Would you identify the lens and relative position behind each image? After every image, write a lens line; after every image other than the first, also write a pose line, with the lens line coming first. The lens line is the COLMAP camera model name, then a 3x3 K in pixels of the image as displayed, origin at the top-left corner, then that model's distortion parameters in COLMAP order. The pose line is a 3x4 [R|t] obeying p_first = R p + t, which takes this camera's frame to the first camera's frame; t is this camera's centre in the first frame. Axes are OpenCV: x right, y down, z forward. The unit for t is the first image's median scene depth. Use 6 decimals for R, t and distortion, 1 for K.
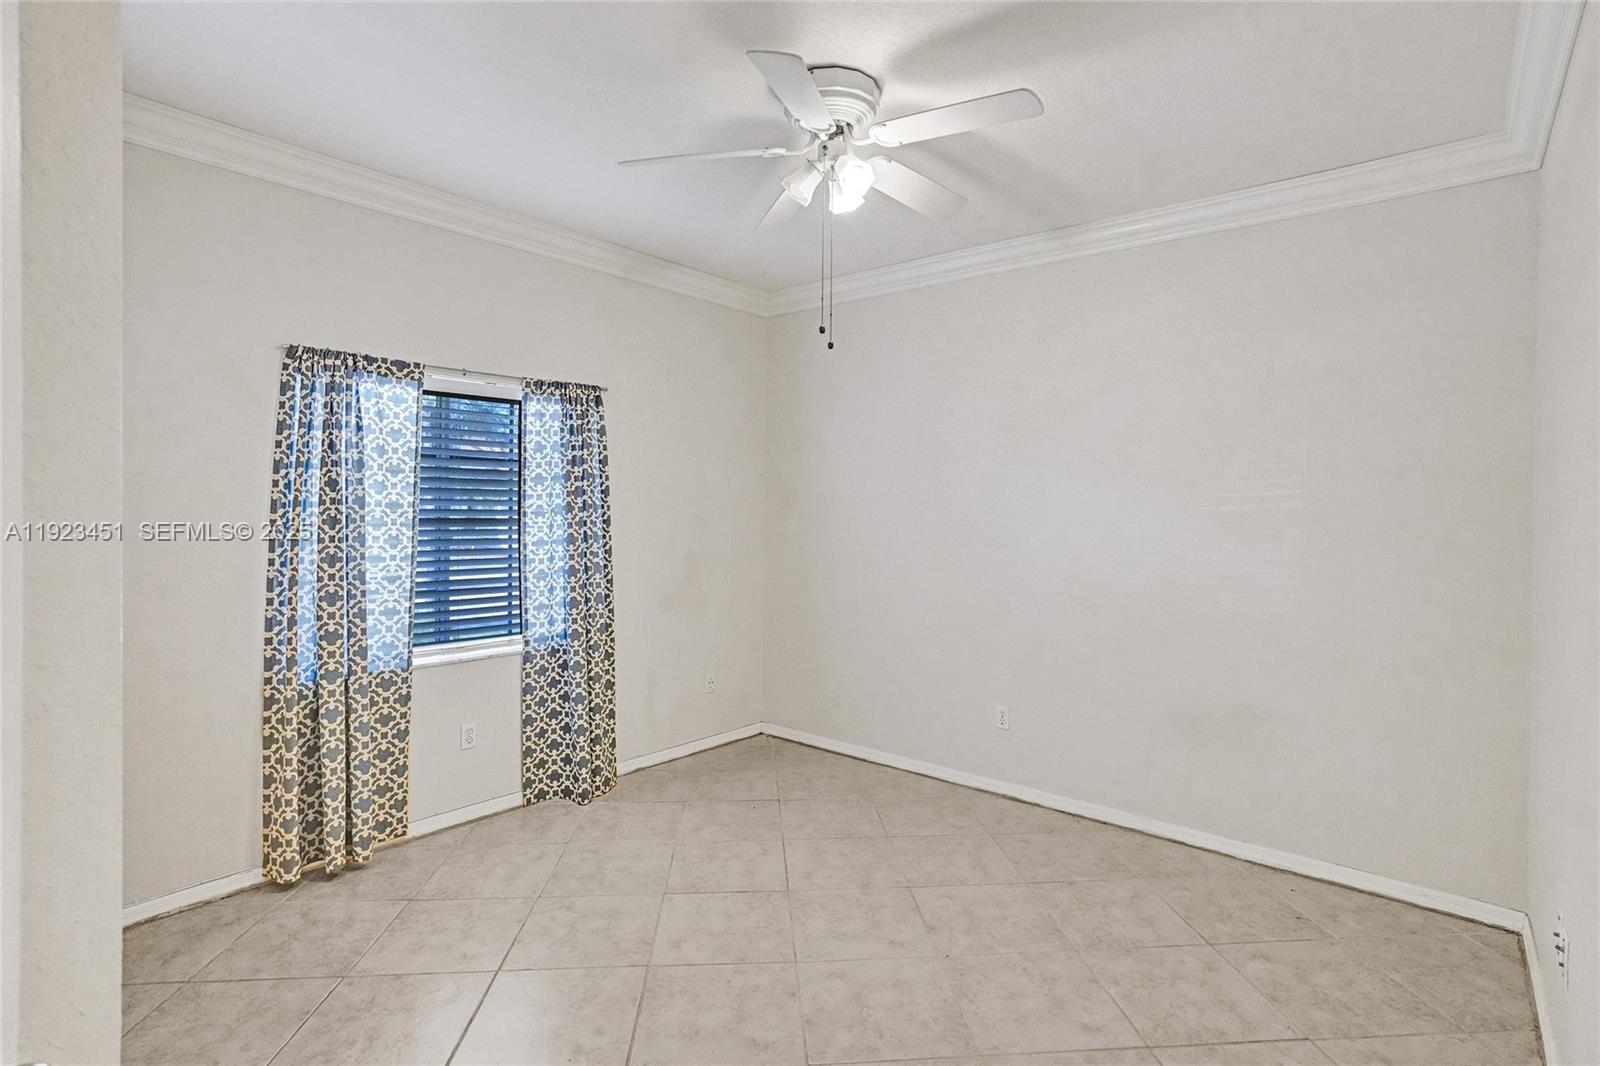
lens RADIAL K [[772.2, 0, 808.5], [0, 772.2, 539.6], [0, 0, 1]] dist [-0.059731, 0.032102]
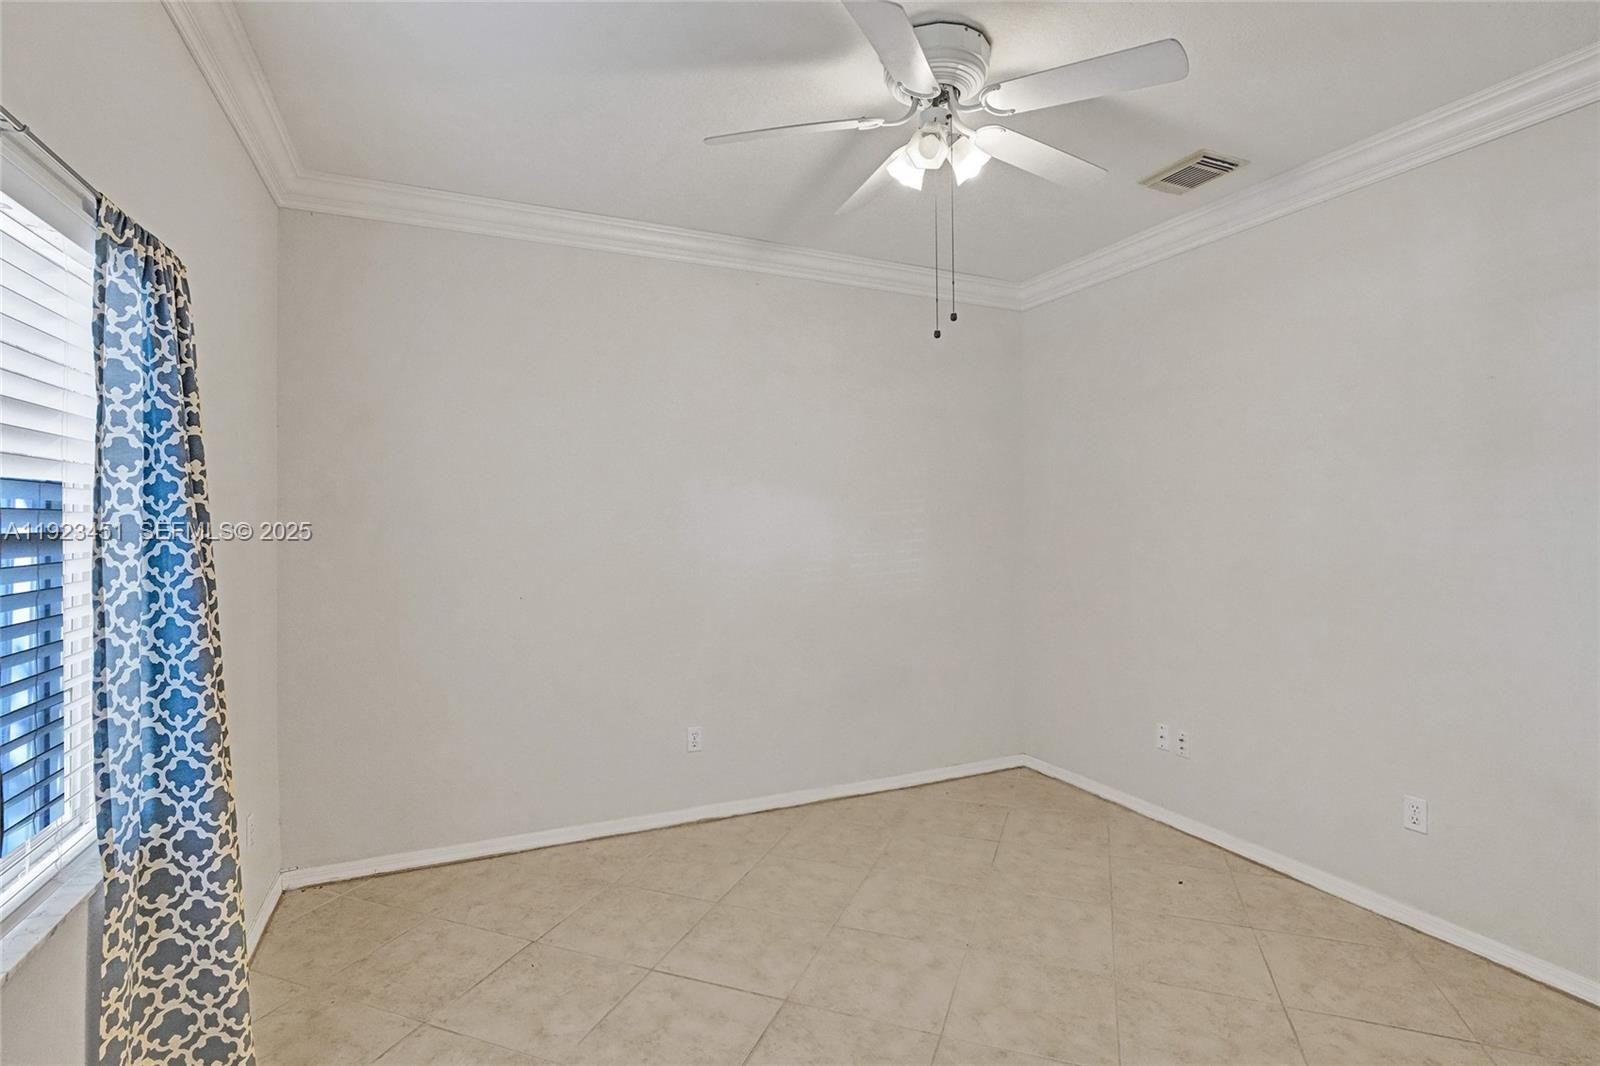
lens RADIAL K [[745.6, 0, 802.5], [0, 745.6, 527.7], [0, 0, 1]] dist [-0.057589, 0.027956]
pose [[0.424370, -0.009035, 0.905444, -0.616217], [0.042999, 0.999023, -0.010185, -0.019320], [-0.904468, 0.043256, 0.424343, 0.564342]]
